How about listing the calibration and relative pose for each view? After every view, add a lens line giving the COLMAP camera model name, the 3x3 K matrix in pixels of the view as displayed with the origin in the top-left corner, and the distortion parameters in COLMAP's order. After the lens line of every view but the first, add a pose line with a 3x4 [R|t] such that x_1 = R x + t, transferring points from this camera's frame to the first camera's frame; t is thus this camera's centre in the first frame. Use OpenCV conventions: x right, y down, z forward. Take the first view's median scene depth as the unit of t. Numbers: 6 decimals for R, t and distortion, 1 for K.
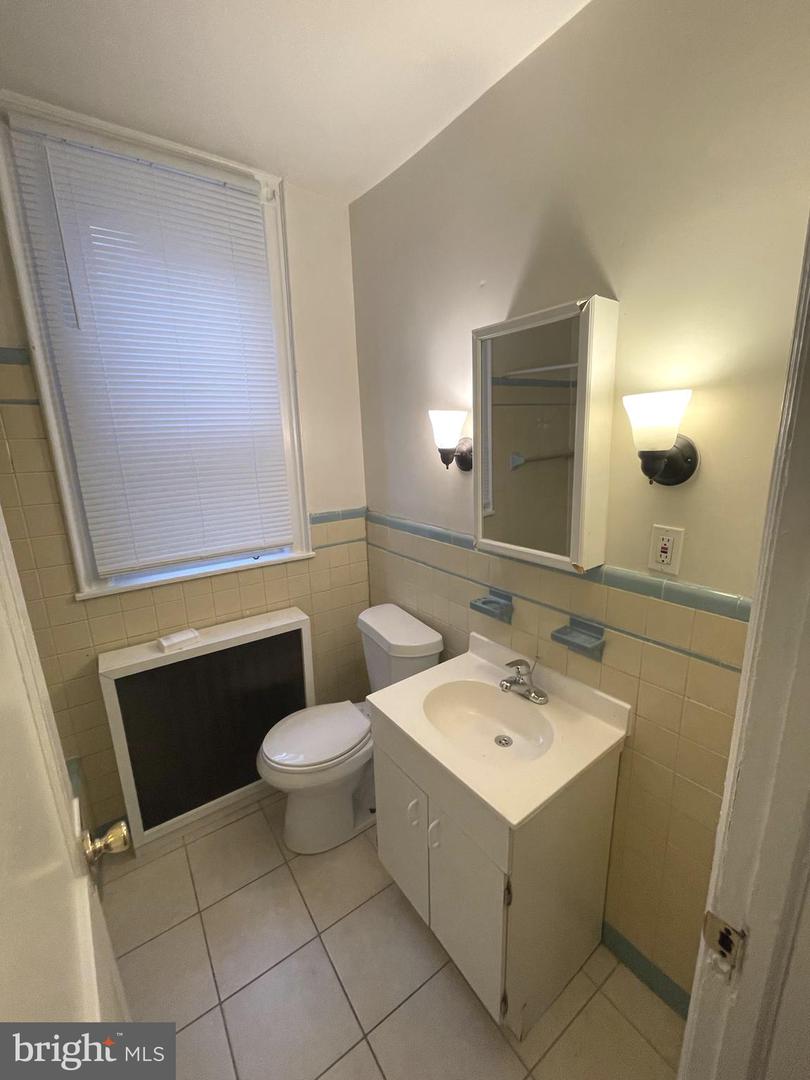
lens RADIAL K [[438.3, 0, 405.0], [0, 438.3, 540.0], [0, 0, 1]] dist [0.000315, -0.000374]
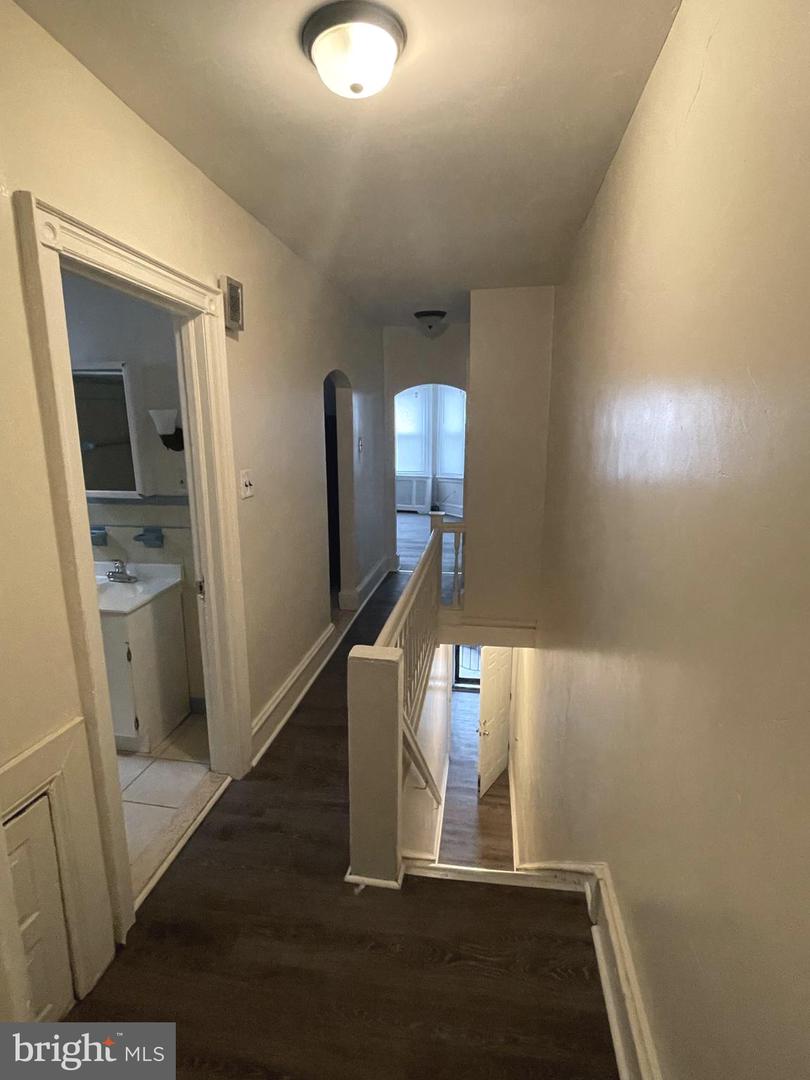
lens RADIAL K [[535.1, 0, 405.0], [0, 535.1, 540.0], [0, 0, 1]] dist [-0.000499, -0.000063]
pose [[0.704485, -0.134575, 0.696843, -0.375131], [0.151182, 0.987778, 0.037921, 0.299410], [-0.693430, 0.078635, 0.716220, -1.227469]]
